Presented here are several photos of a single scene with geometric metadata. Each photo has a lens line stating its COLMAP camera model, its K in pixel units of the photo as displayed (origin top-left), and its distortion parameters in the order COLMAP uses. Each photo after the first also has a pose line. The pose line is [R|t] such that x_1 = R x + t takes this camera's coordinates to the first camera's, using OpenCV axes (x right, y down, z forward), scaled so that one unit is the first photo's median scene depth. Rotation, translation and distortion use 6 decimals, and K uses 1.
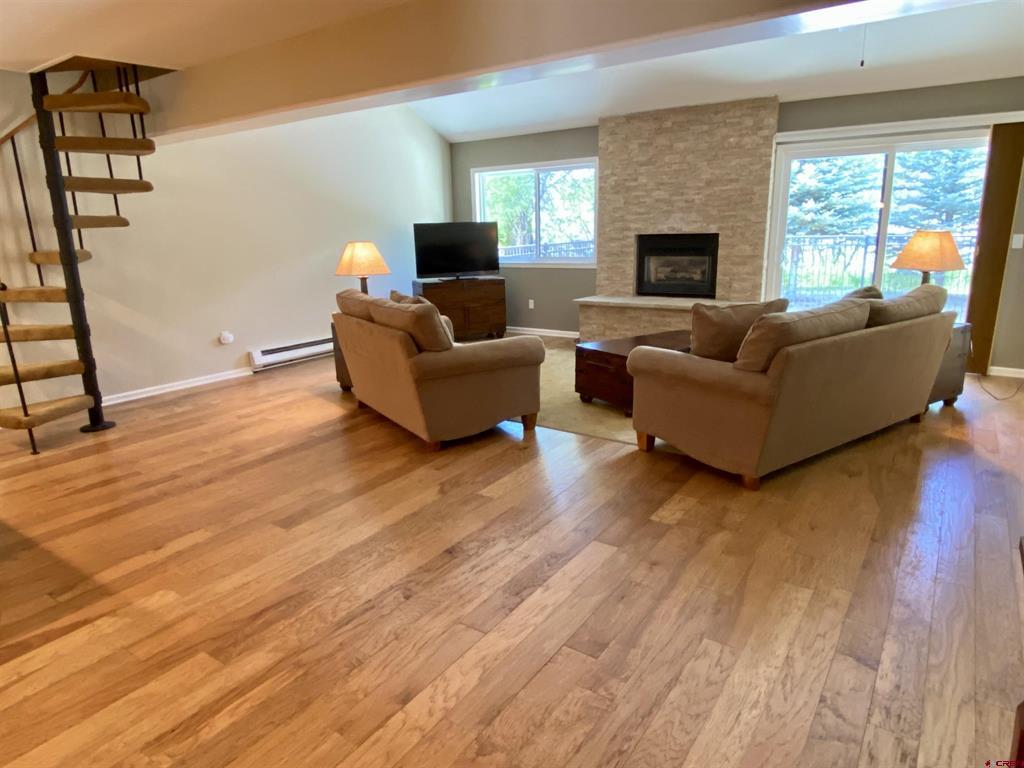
lens RADIAL K [[650.0, 0, 508.4], [0, 650.0, 381.4], [0, 0, 1]] dist [0.075917, -0.072569]
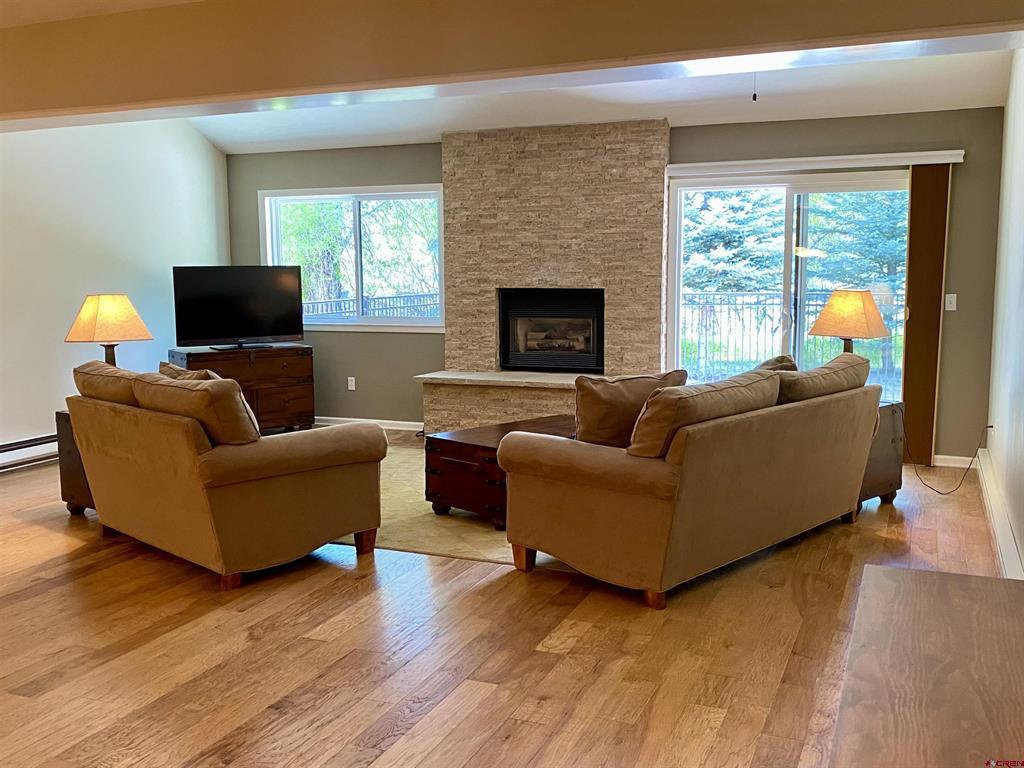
lens RADIAL K [[999.8, 0, 512.0], [0, 999.8, 384.0], [0, 0, 1]] dist [0.162376, -0.005313]
pose [[0.978059, -0.009004, 0.208136, -0.041091], [0.034110, 0.992504, -0.117355, 0.025605], [-0.205519, 0.121880, 0.971034, -0.142584]]
